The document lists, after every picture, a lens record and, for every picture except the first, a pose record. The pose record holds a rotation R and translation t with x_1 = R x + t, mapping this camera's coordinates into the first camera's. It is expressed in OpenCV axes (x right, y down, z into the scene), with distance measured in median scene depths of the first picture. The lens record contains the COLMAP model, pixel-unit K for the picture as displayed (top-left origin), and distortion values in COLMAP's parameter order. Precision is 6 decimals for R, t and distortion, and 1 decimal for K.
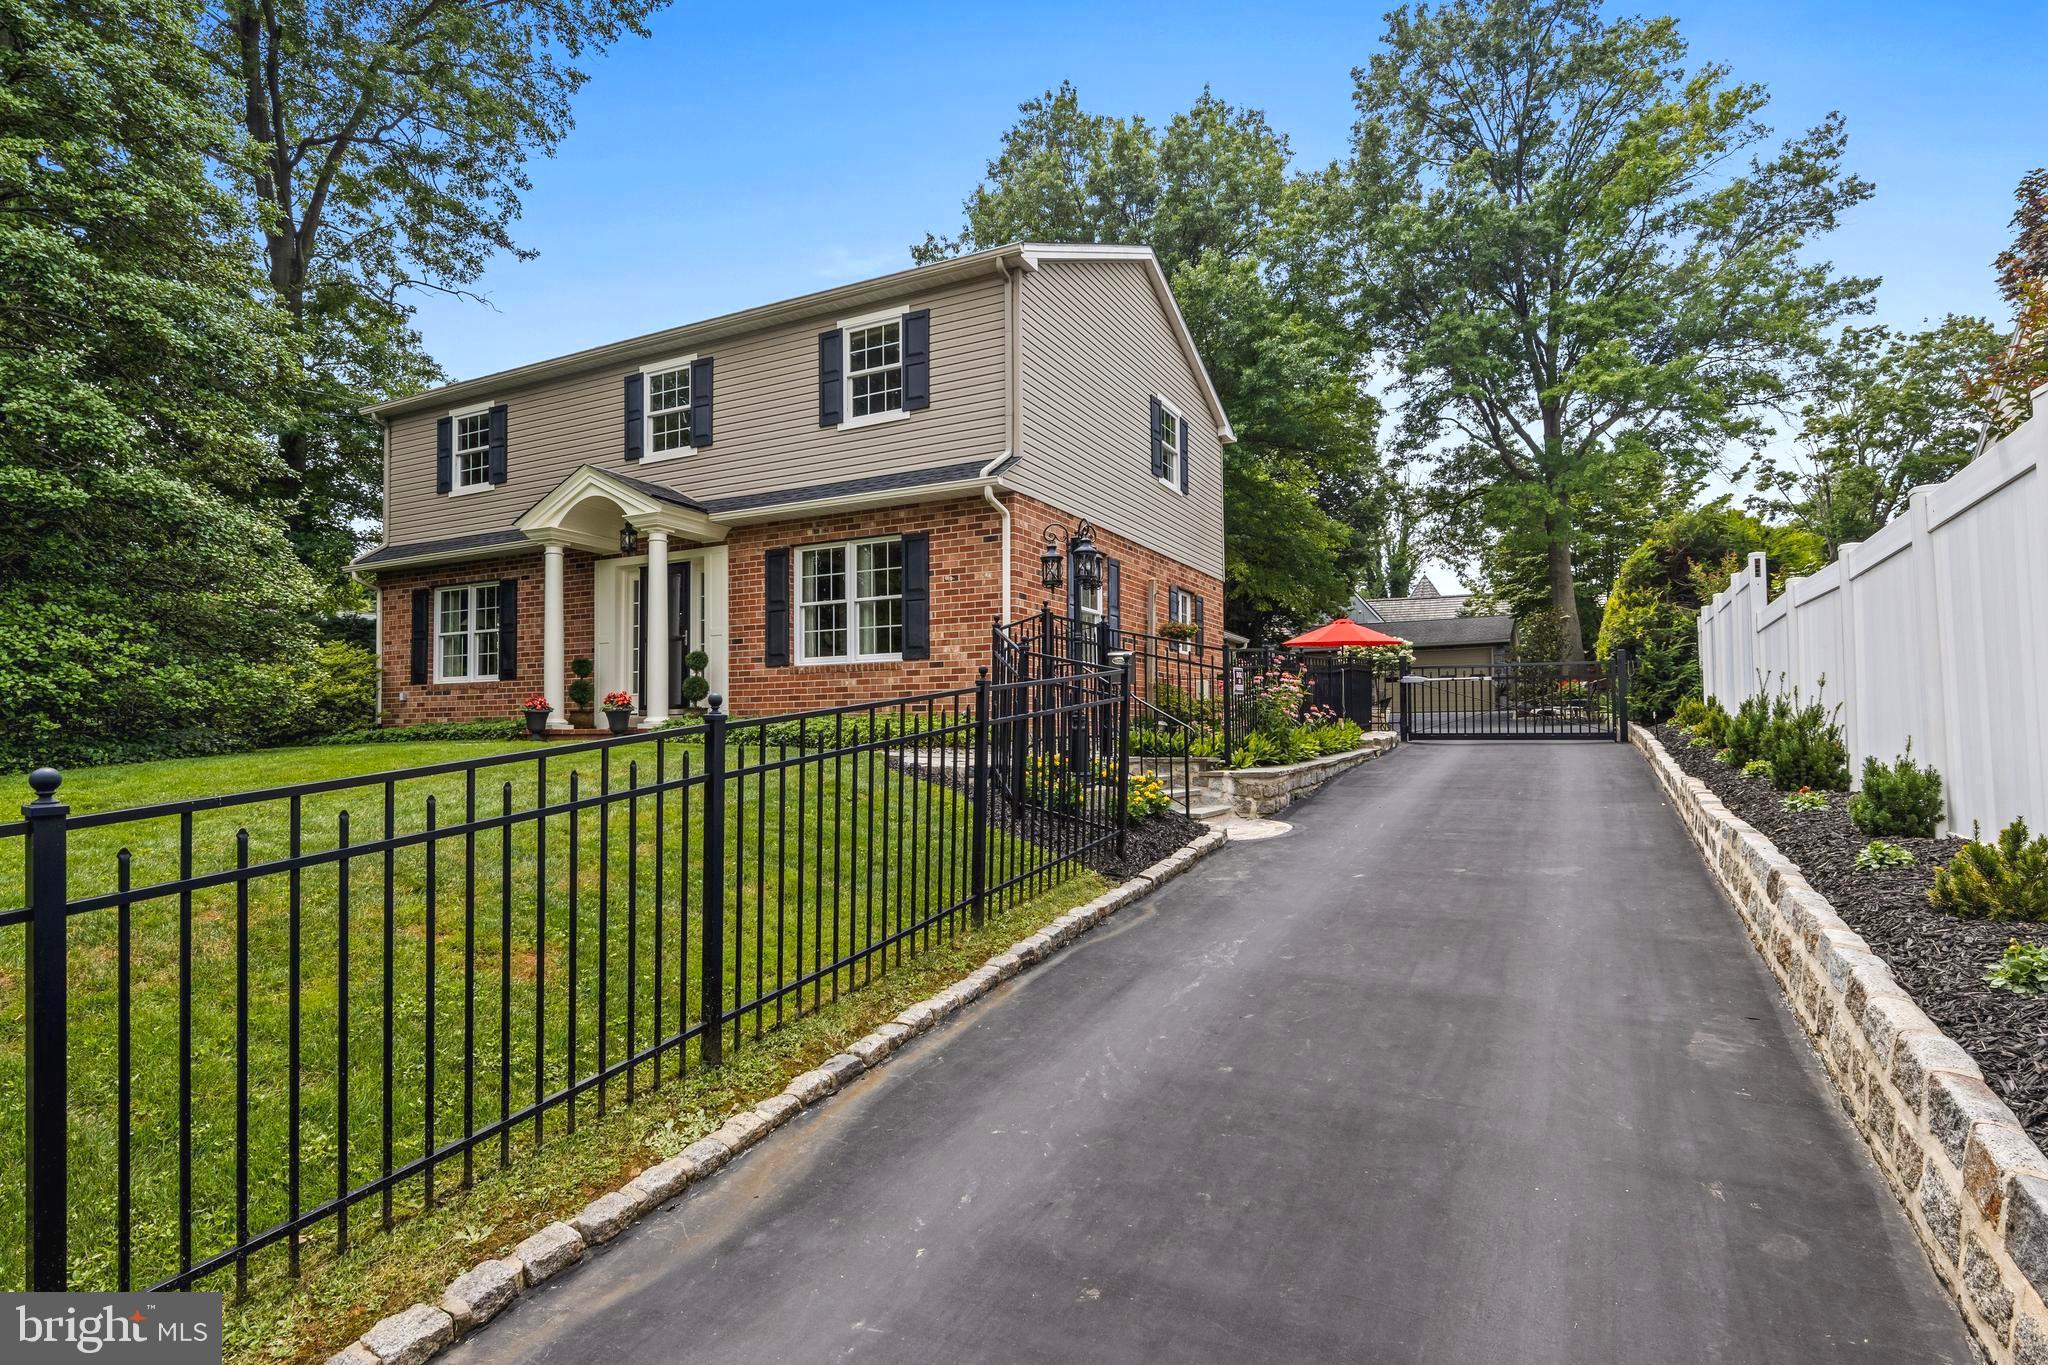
lens RADIAL K [[1014.1, 0, 1021.5], [0, 1014.1, 720.9], [0, 0, 1]] dist [-0.000677, -0.000190]
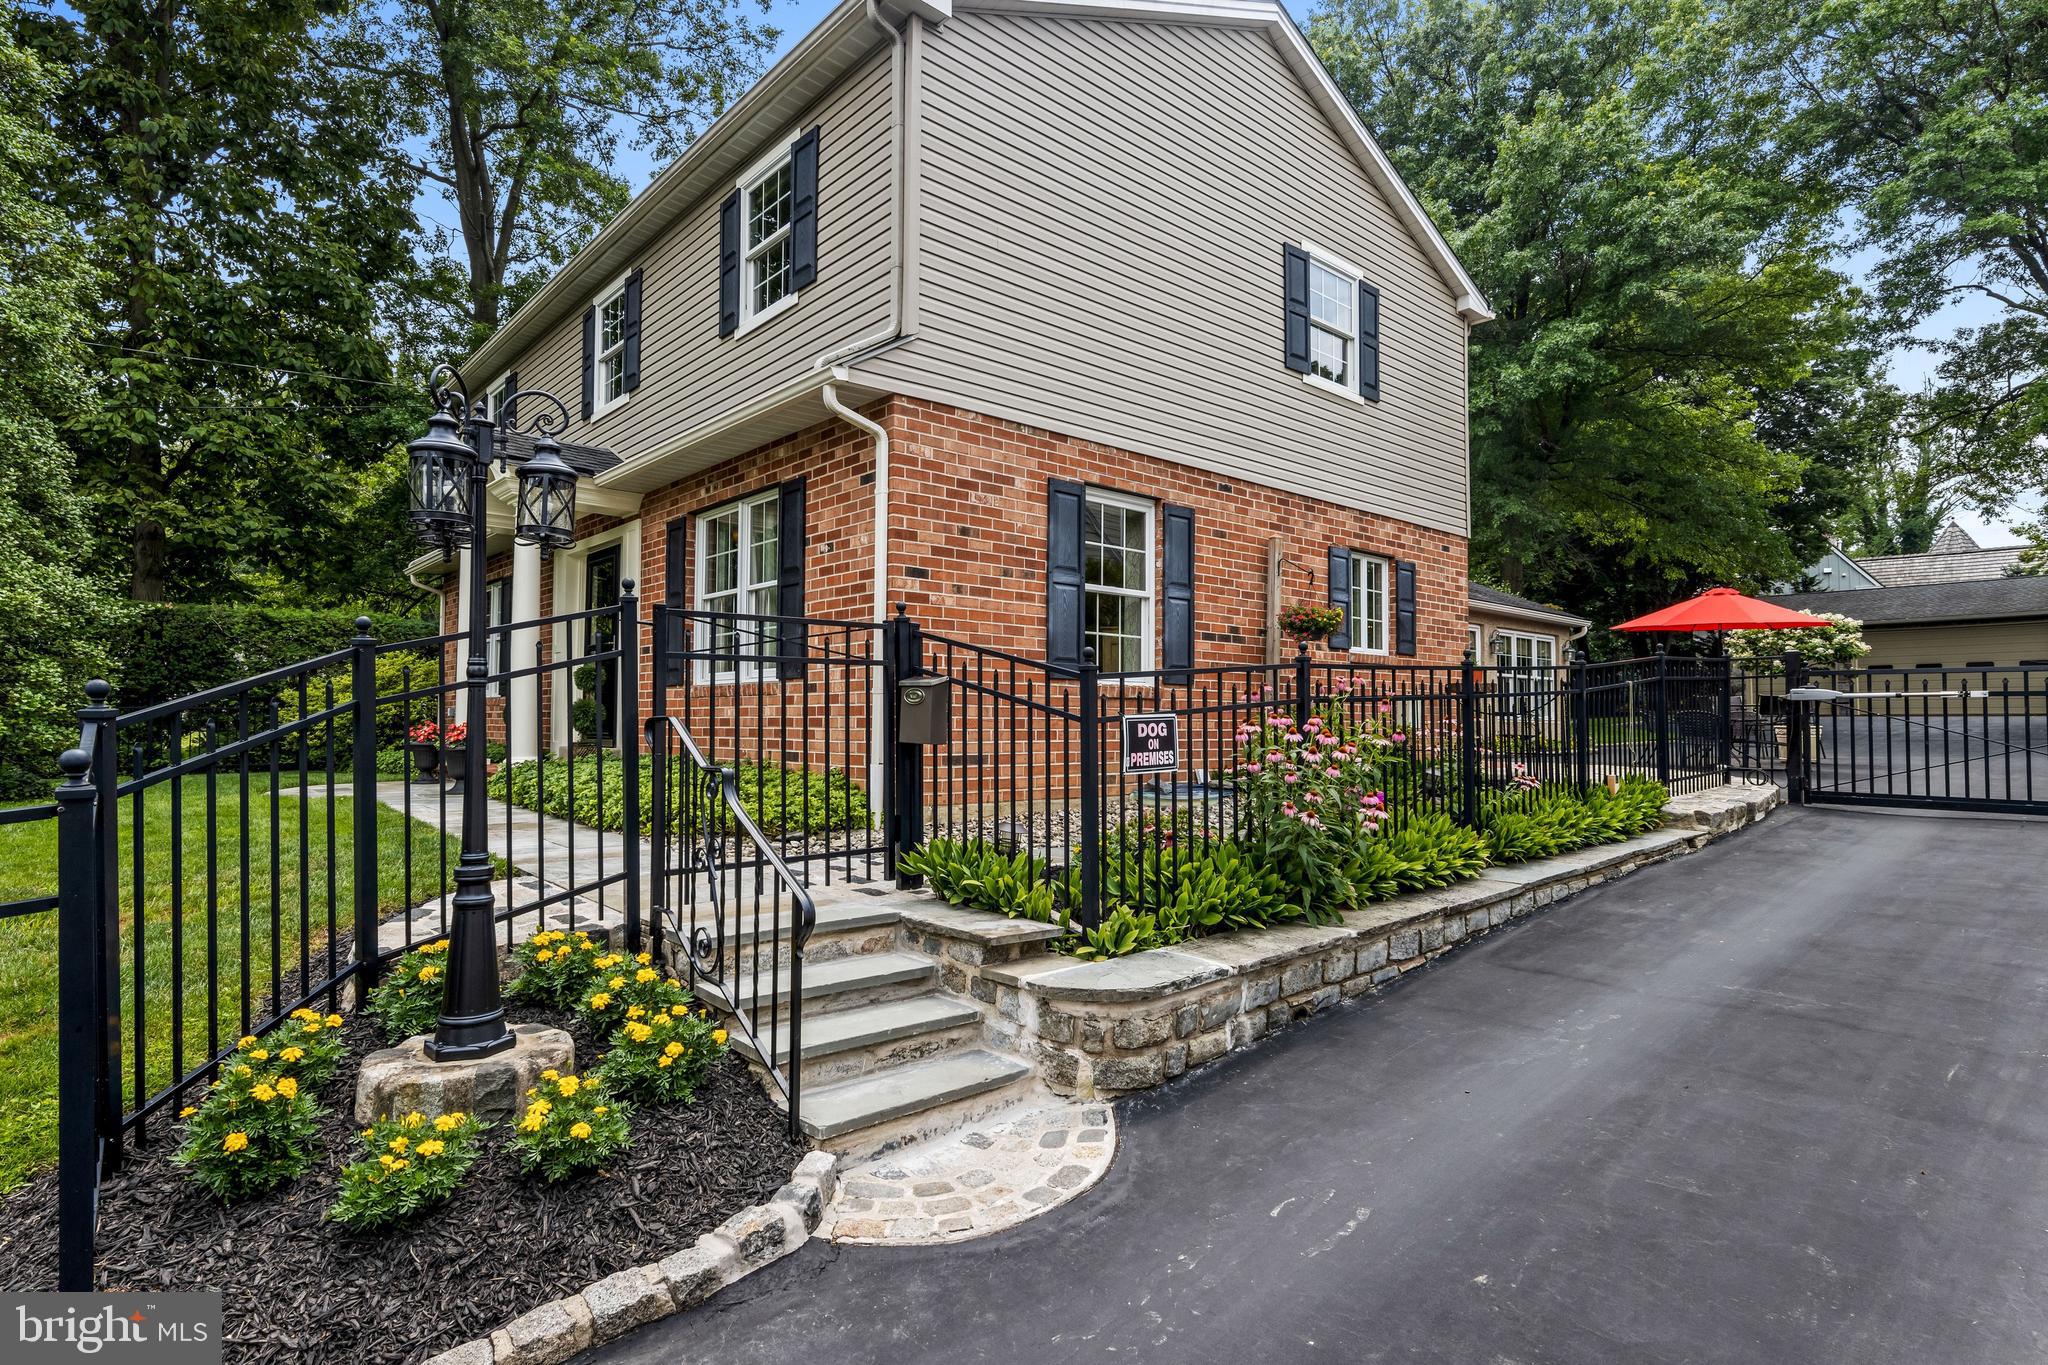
lens RADIAL K [[1041.2, 0, 1025.6], [0, 1041.2, 688.2], [0, 0, 1]] dist [0.008469, -0.000134]
pose [[0.937216, -0.000761, -0.348749, 0.181424], [-0.005920, 0.999819, -0.018093, -0.030933], [0.348700, 0.019021, 0.937041, 0.310773]]
